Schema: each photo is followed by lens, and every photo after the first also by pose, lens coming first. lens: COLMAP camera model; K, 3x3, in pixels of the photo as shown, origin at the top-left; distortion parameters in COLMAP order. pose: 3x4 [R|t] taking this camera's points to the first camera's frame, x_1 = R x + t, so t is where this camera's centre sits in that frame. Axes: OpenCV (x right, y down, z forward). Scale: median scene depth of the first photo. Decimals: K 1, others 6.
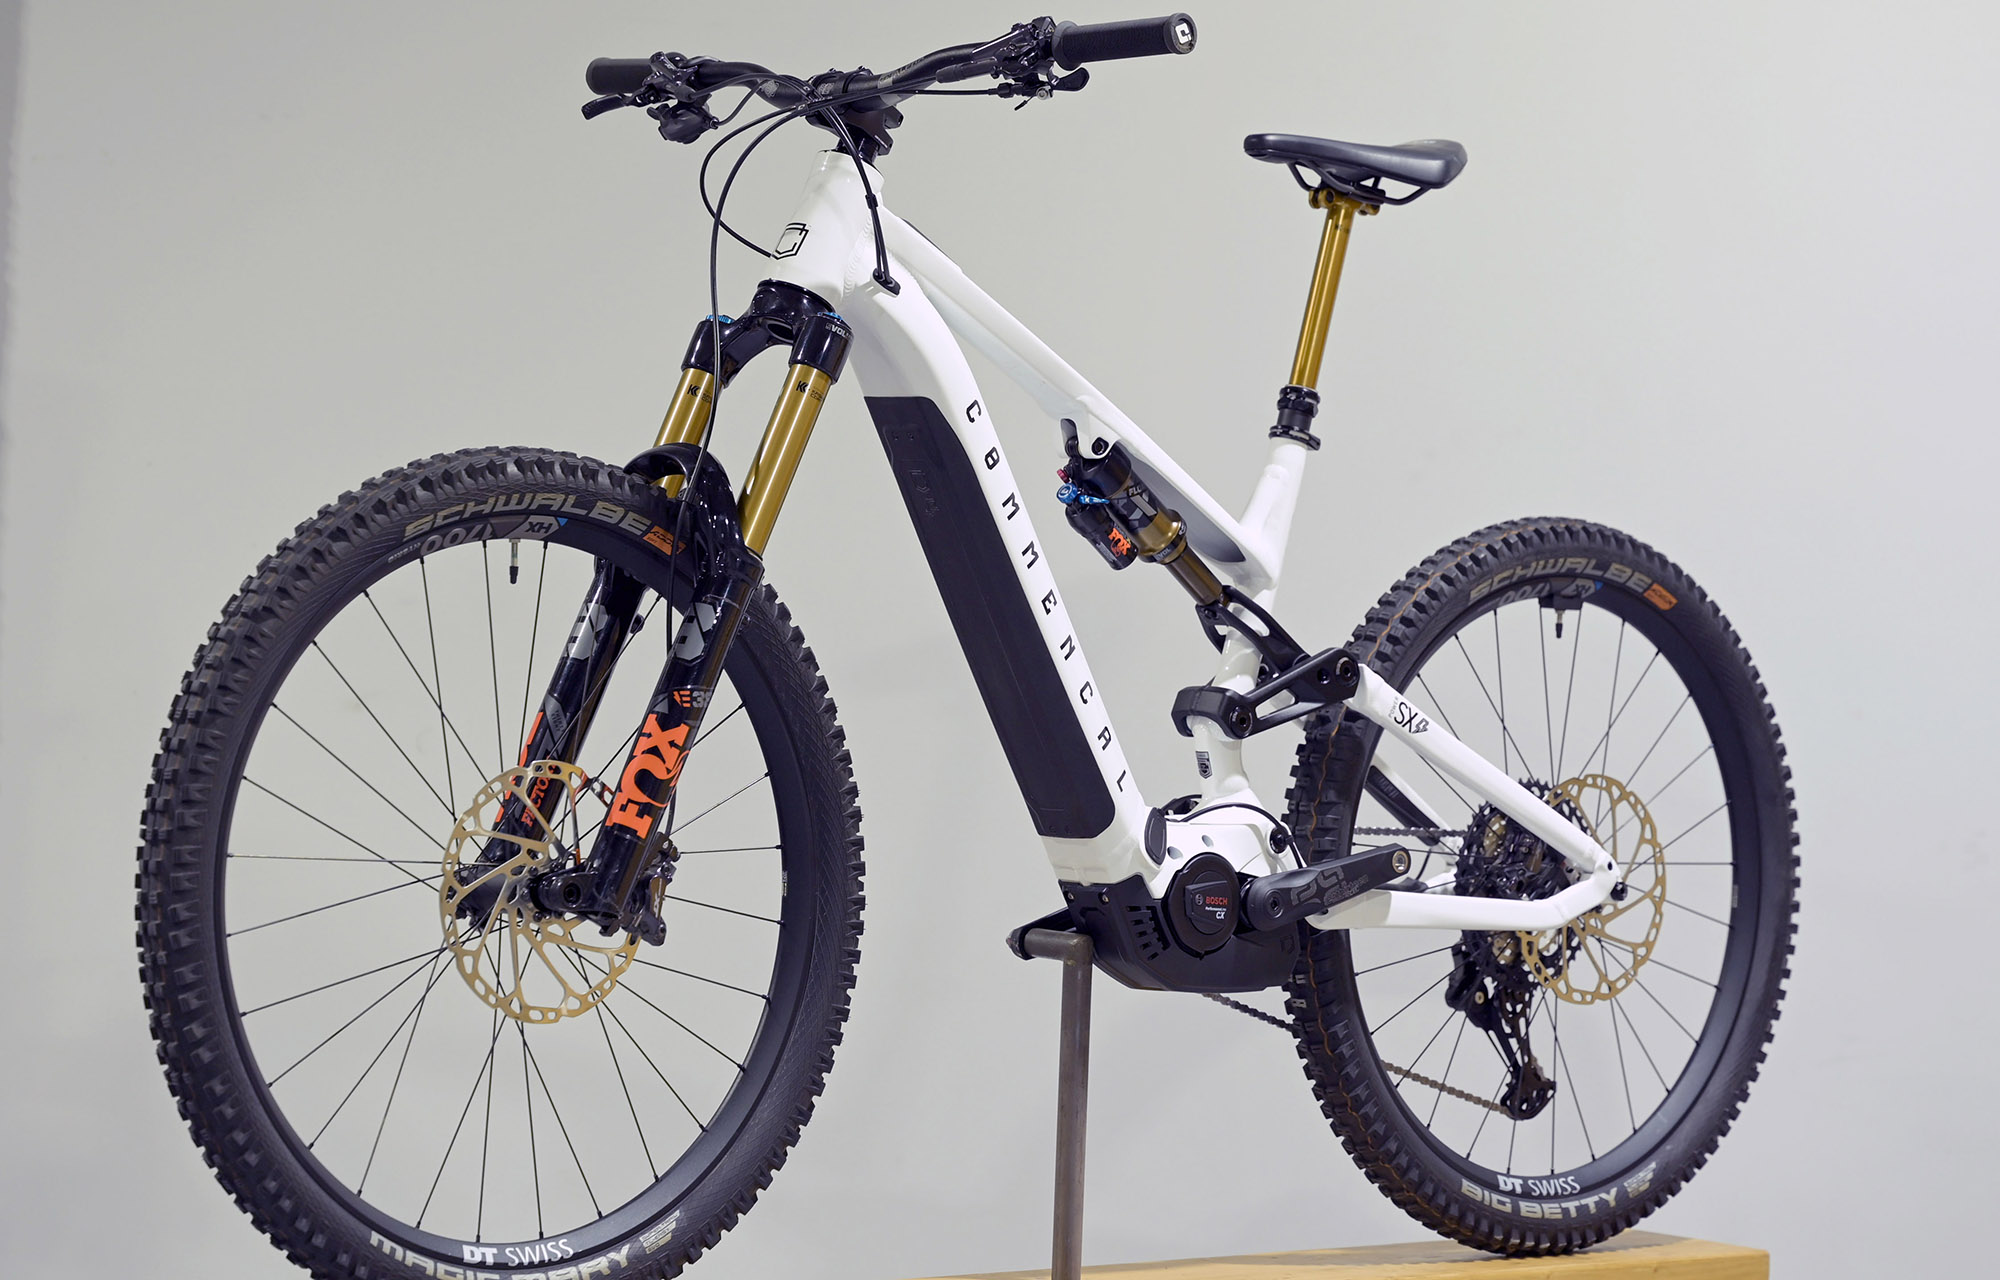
lens RADIAL K [[5725.6, 0, 999.7], [0, 5725.6, 640.1], [0, 0, 1]] dist [-0.072359, 0.000000]
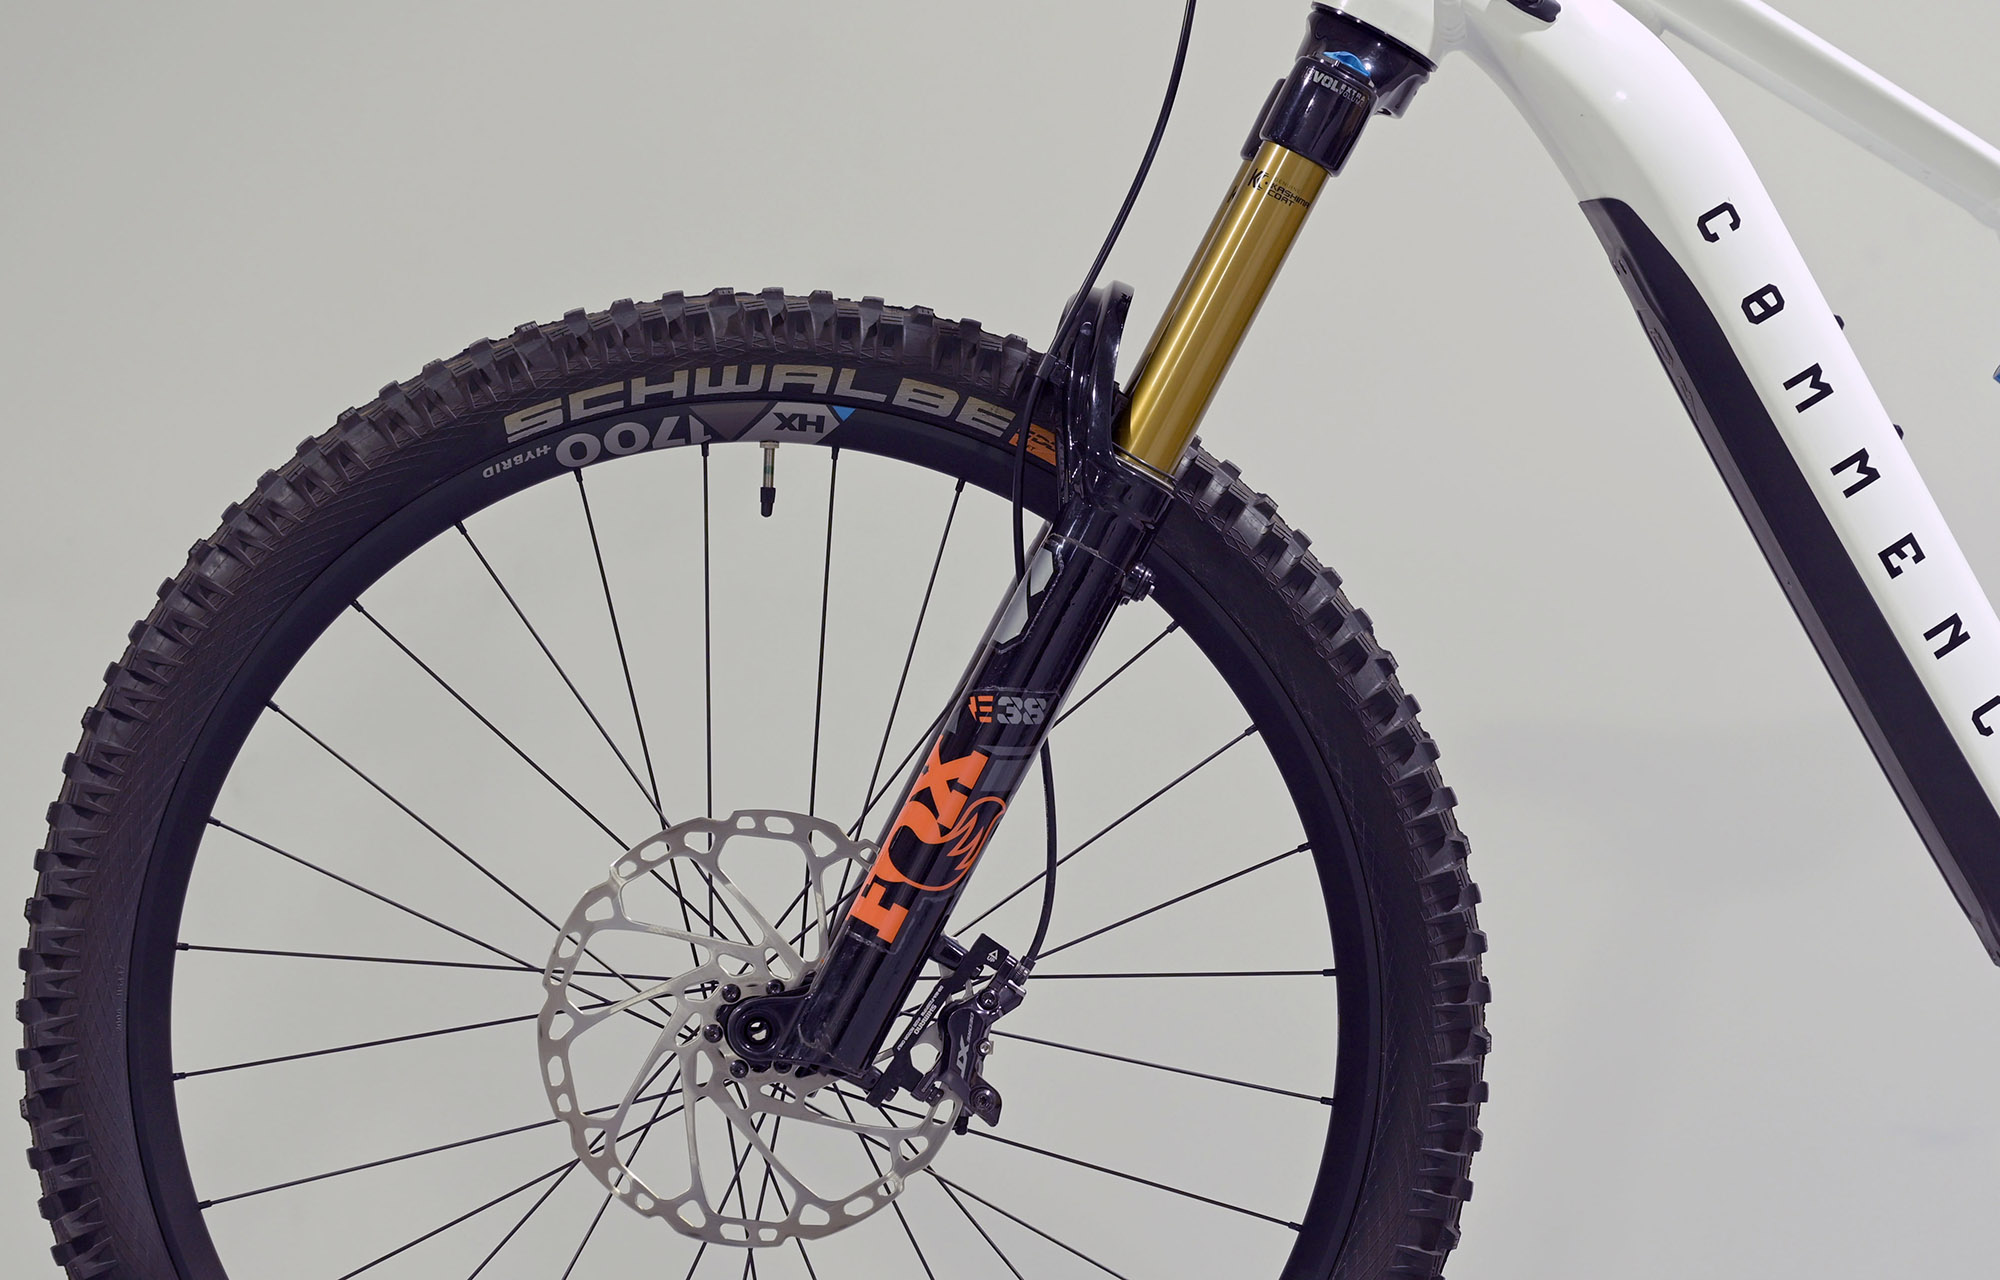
lens RADIAL K [[5725.6, 0, 1015.5], [0, 5725.6, 631.4], [0, 0, 1]] dist [-0.072359, 0.000000]
pose [[0.773622, 0.003456, -0.633638, 0.332258], [-0.015571, 0.999787, -0.013557, 0.010574], [0.633456, 0.020354, 0.773511, 0.568332]]
